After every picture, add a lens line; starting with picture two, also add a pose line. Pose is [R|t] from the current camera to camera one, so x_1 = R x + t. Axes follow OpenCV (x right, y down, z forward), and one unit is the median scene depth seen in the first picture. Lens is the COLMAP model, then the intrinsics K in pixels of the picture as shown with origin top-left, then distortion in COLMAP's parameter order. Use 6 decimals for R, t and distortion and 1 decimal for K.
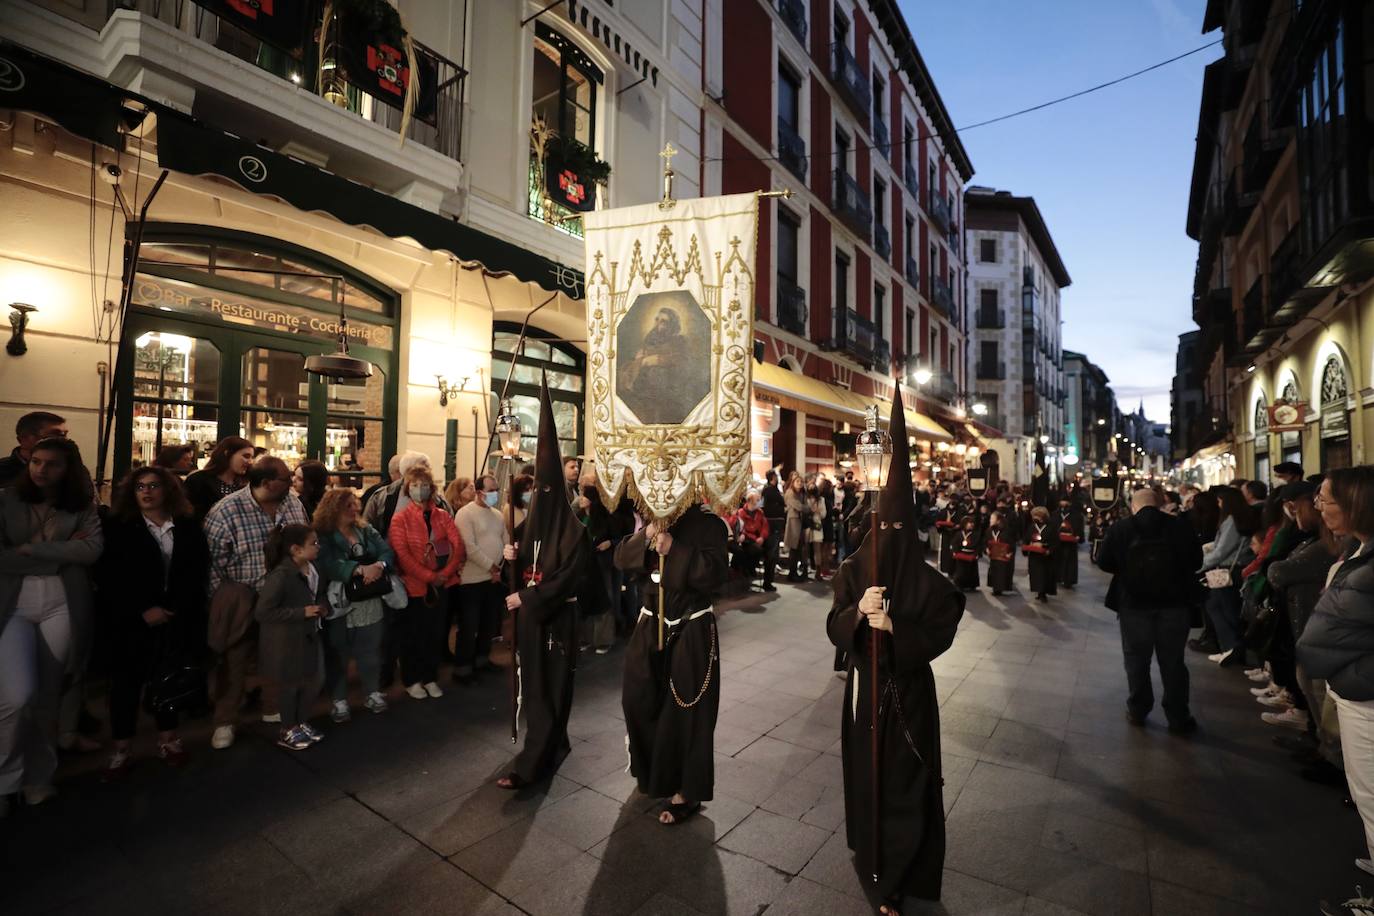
lens RADIAL K [[630.1, 0, 693.0], [0, 630.1, 457.0], [0, 0, 1]] dist [-0.040617, 0.009802]
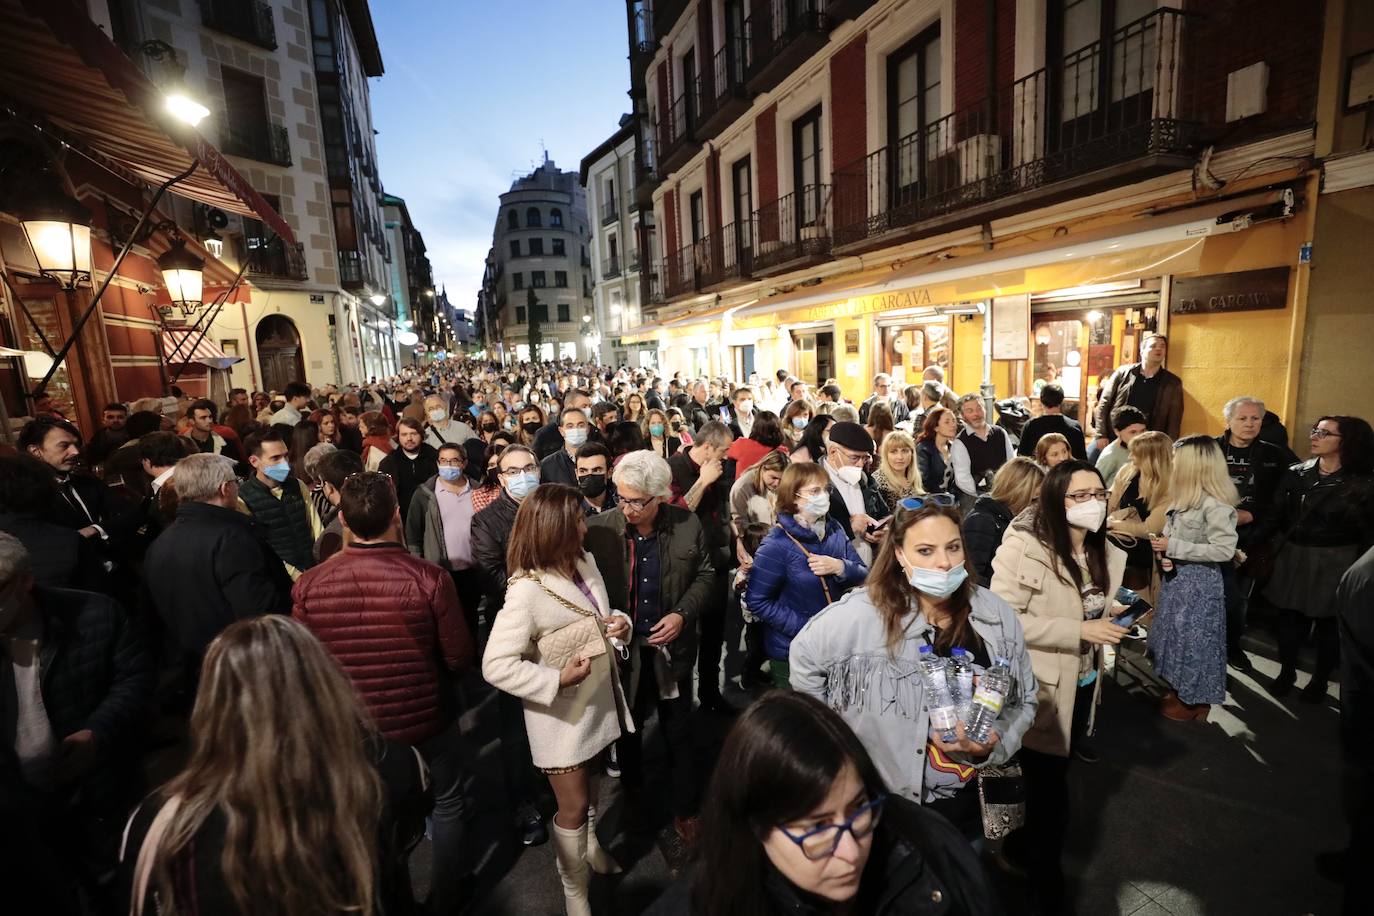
lens RADIAL K [[630.1, 0, 696.3], [0, 630.1, 464.1], [0, 0, 1]] dist [-0.040617, 0.009802]
pose [[0.530988, -0.182730, 0.827443, 0.382690], [0.024356, 0.979360, 0.200650, 0.021071], [-0.847029, -0.086389, 0.524479, 0.769979]]
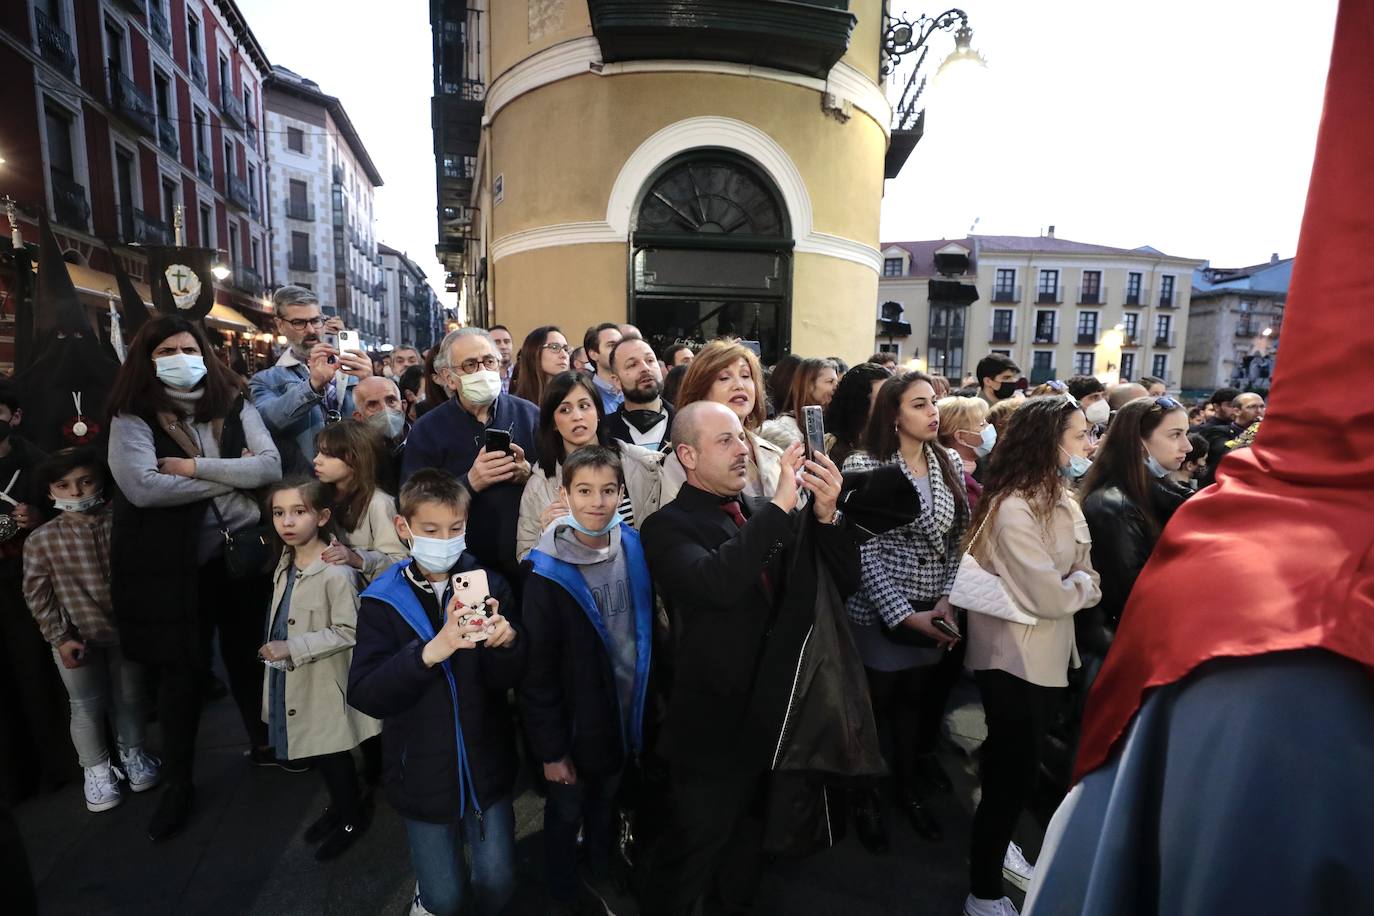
lens RADIAL K [[630.1, 0, 712.4], [0, 630.1, 464.4], [0, 0, 1]] dist [-0.040617, 0.009802]
pose [[0.544953, -0.116329, 0.830358, -0.090565], [-0.046264, 0.984648, 0.168307, -0.012363], [-0.837190, -0.130135, 0.531205, -0.303575]]
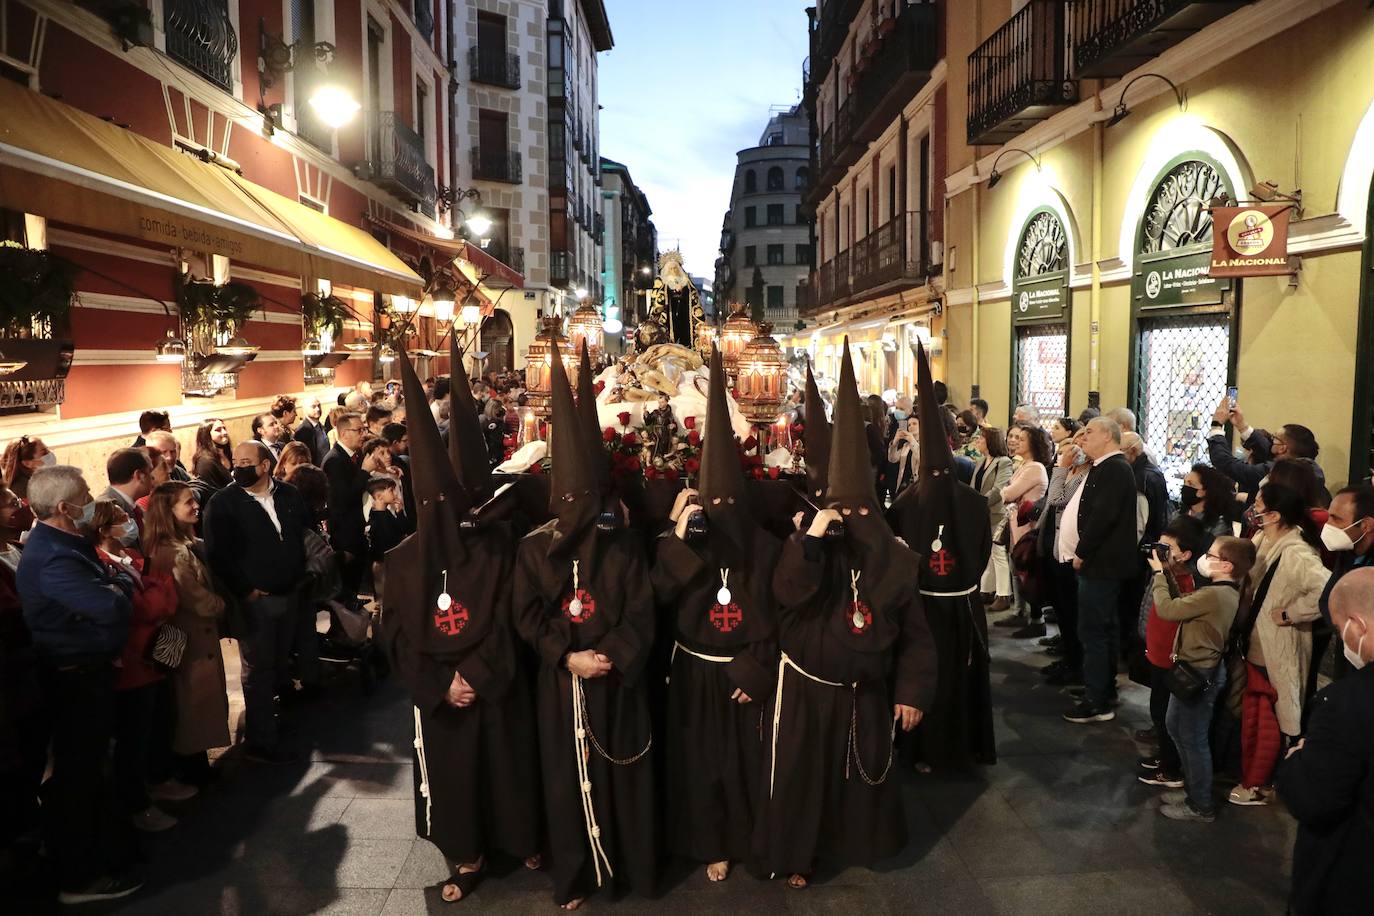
lens RADIAL K [[954.2, 0, 685.8], [0, 954.2, 469.5], [0, 0, 1]] dist [-0.070929, 0.035599]
pose [[0.800929, -0.088524, 0.592180, 0.151454], [-0.005260, 0.987932, 0.154799, -0.005034], [-0.598737, -0.127098, 0.790798, 0.336381]]
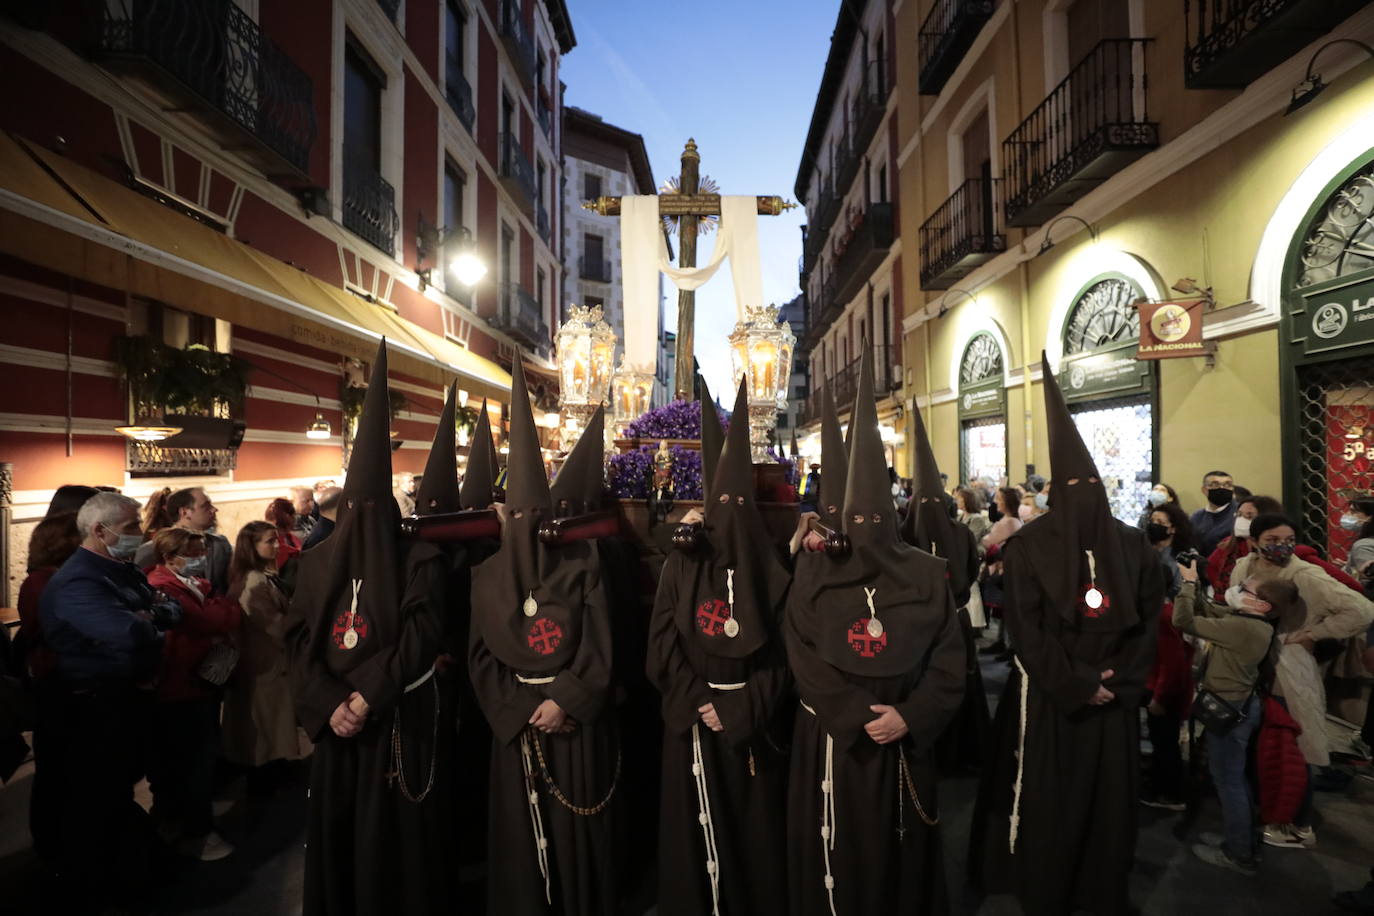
lens RADIAL K [[630.1, 0, 691.2], [0, 630.1, 462.1], [0, 0, 1]] dist [-0.040617, 0.009802]
pose [[0.830562, -0.022691, 0.556464, 0.183261], [0.003086, 0.999342, 0.036145, 0.009040], [-0.556917, -0.028303, 0.830085, 0.371855]]
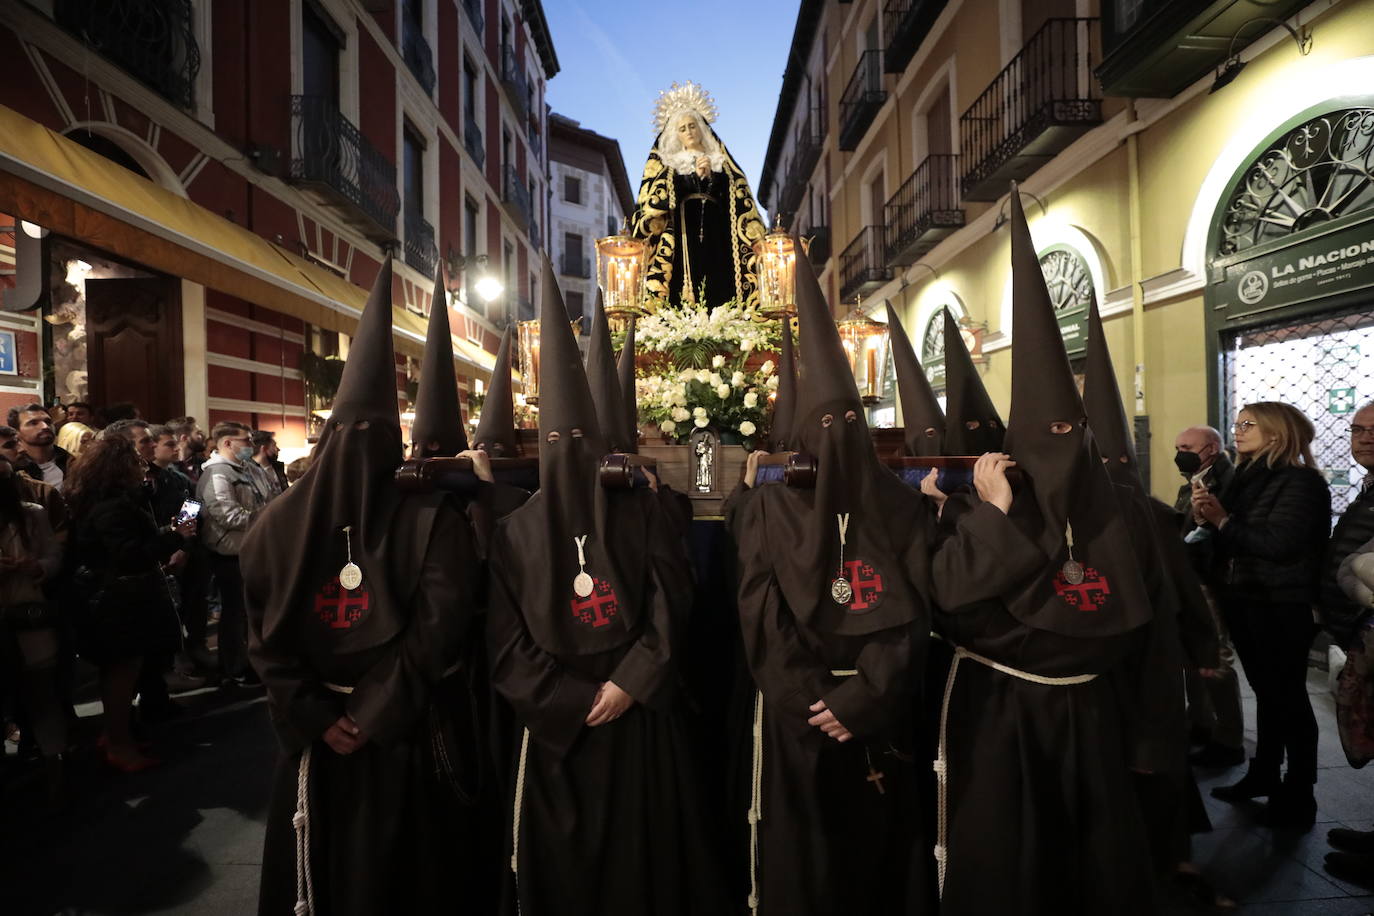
lens RADIAL K [[630.1, 0, 693.0], [0, 630.1, 461.3], [0, 0, 1]] dist [-0.040617, 0.009802]
pose [[0.806577, -0.041077, 0.589700, 0.113812], [0.008804, 0.998307, 0.057498, 0.013612], [-0.591063, -0.041184, 0.805573, 0.263795]]
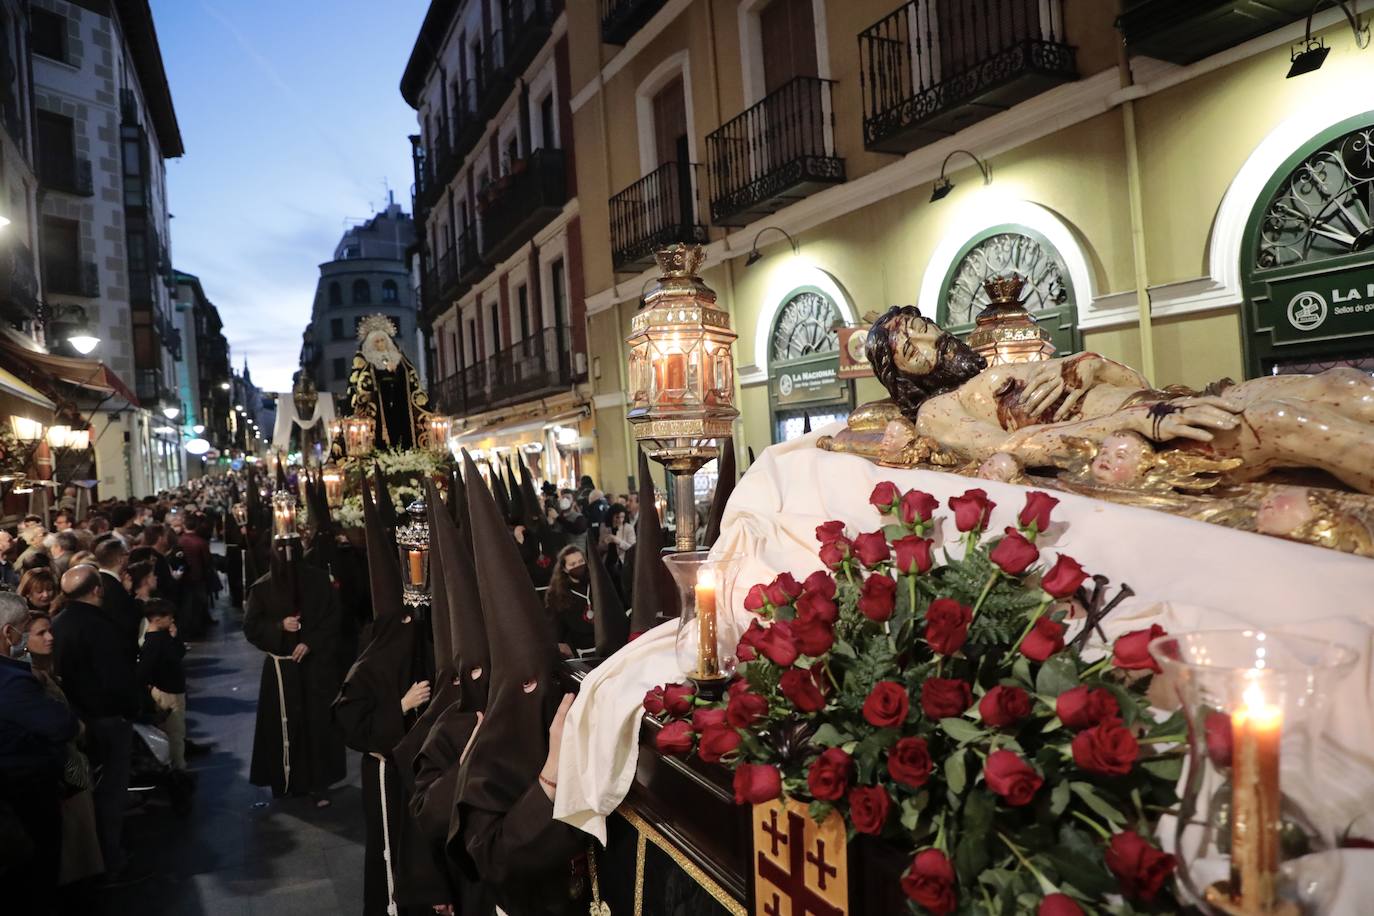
lens RADIAL K [[954.2, 0, 692.7], [0, 954.2, 463.2], [0, 0, 1]] dist [-0.070929, 0.035599]
pose [[0.471820, -0.059429, 0.879690, 0.079691], [0.040228, 0.998138, 0.045854, -0.005323], [-0.880777, 0.013753, 0.473332, 0.340755]]
